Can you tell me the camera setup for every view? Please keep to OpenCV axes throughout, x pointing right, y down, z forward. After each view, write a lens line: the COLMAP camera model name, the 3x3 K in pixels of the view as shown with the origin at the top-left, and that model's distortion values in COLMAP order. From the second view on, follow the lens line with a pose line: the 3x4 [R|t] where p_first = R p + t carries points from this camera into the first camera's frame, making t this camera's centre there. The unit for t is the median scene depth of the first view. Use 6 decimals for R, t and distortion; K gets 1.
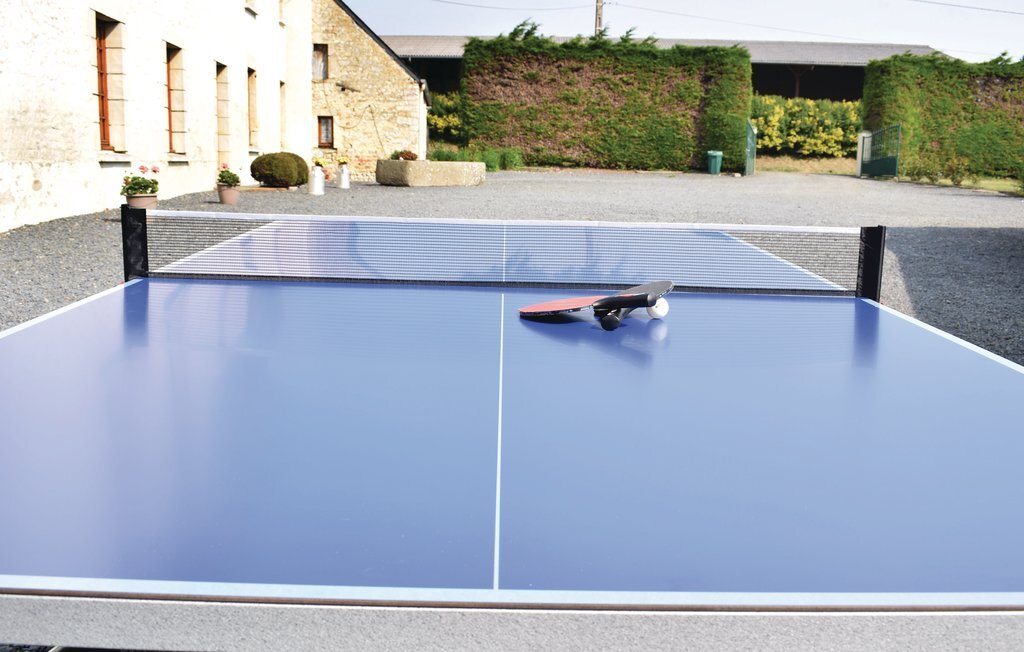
lens RADIAL K [[951.6, 0, 509.0], [0, 951.6, 343.9], [0, 0, 1]] dist [-0.076277, 0.000000]
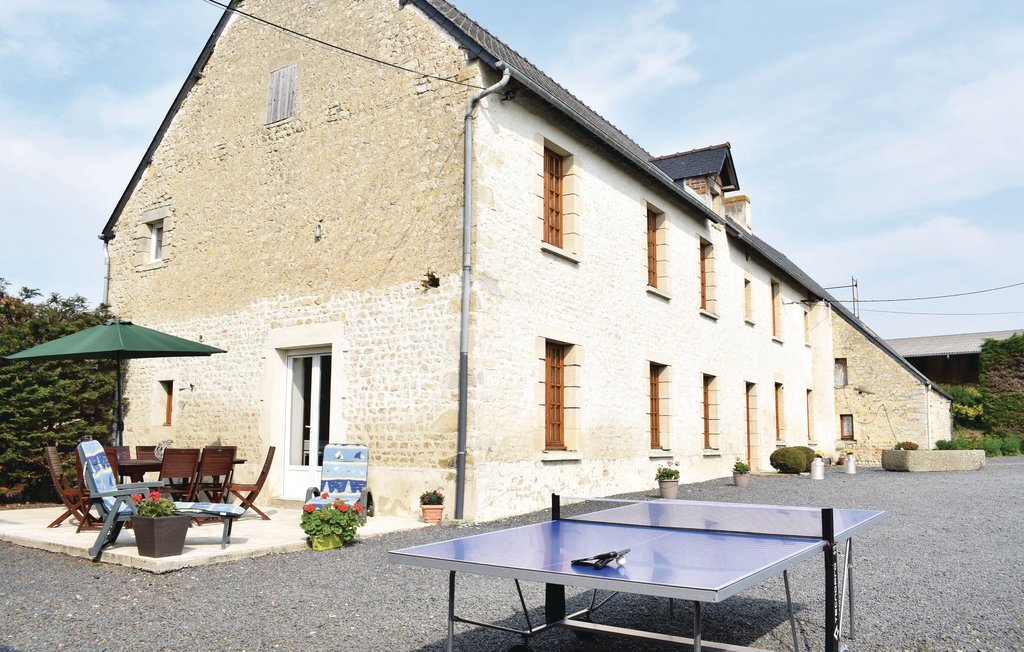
lens RADIAL K [[831.2, 0, 511.0], [0, 831.2, 330.4], [0, 0, 1]] dist [-0.088917, 0.007786]
pose [[0.804402, -0.092875, -0.586781, 0.072958], [-0.102339, 0.951277, -0.290860, 0.009012], [0.585205, 0.294019, 0.755704, -0.080523]]
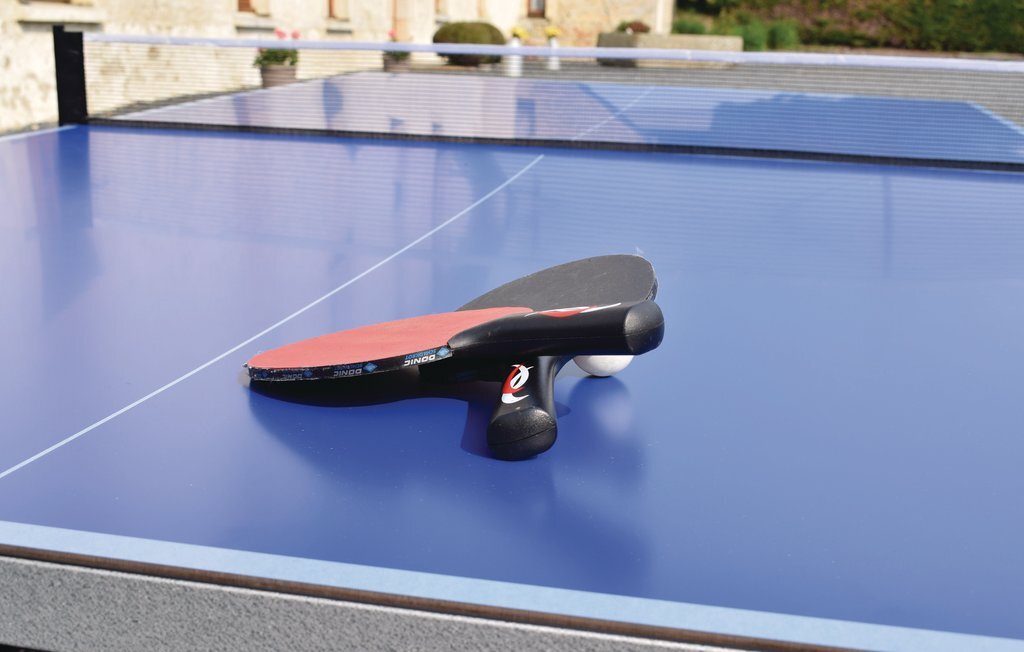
lens RADIAL K [[1225.2, 0, 512.9], [0, 1225.2, 331.1], [0, 0, 1]] dist [-0.063286, 0.000000]
pose [[0.975383, 0.054137, -0.213769, 0.012015], [-0.045102, 0.997880, 0.046920, 0.002347], [0.215856, -0.036124, 0.975757, 0.009586]]
